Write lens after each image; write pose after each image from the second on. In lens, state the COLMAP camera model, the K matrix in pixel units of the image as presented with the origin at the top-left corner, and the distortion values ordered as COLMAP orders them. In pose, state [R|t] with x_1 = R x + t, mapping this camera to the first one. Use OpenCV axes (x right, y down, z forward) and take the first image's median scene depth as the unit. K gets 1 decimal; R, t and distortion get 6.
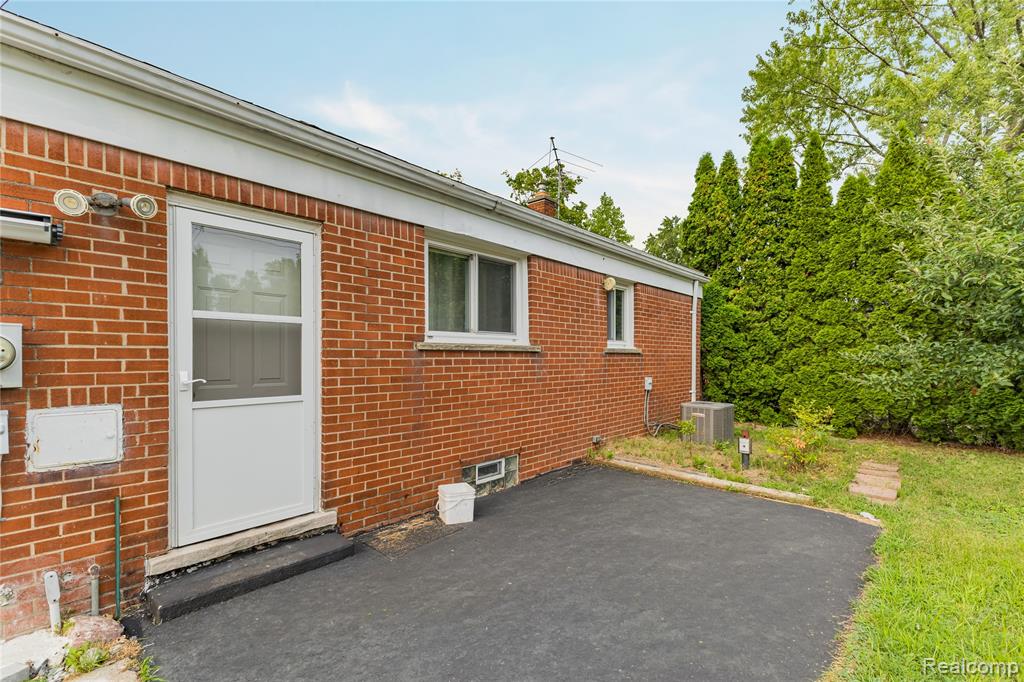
lens RADIAL K [[451.1, 0, 519.8], [0, 451.1, 359.9], [0, 0, 1]] dist [0.001522, -0.000972]
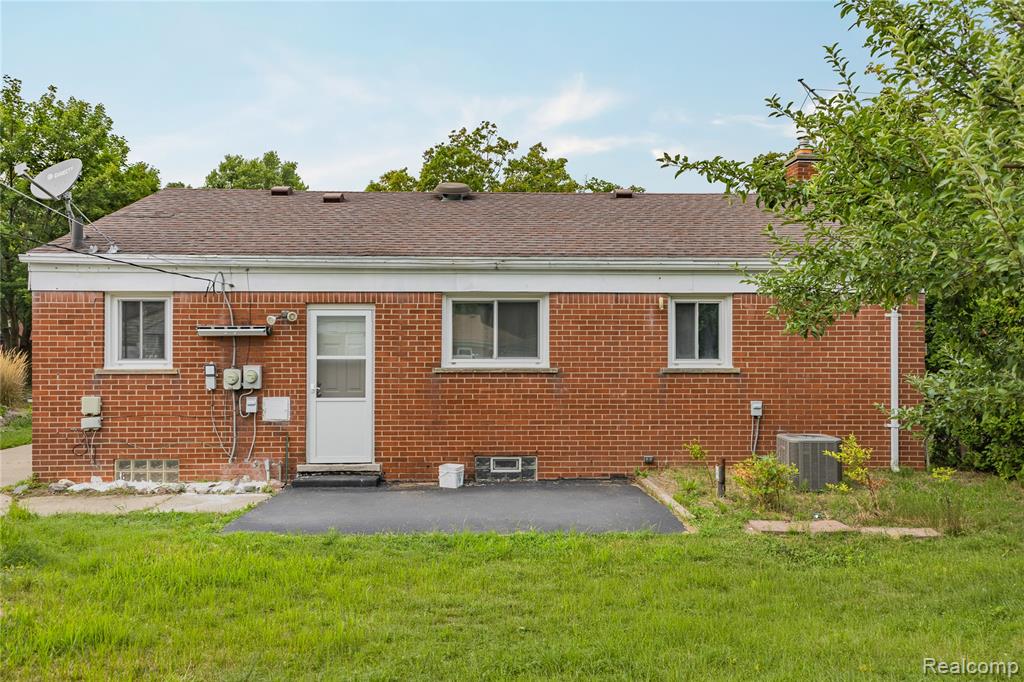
lens RADIAL K [[769.7, 0, 512.1], [0, 769.7, 343.1], [0, 0, 1]] dist [0.014599, 0.001434]
pose [[0.687678, -0.014554, -0.725870, 2.184226], [-0.004180, 0.999703, -0.024003, -0.071640], [0.726004, 0.019541, 0.687413, -0.726614]]
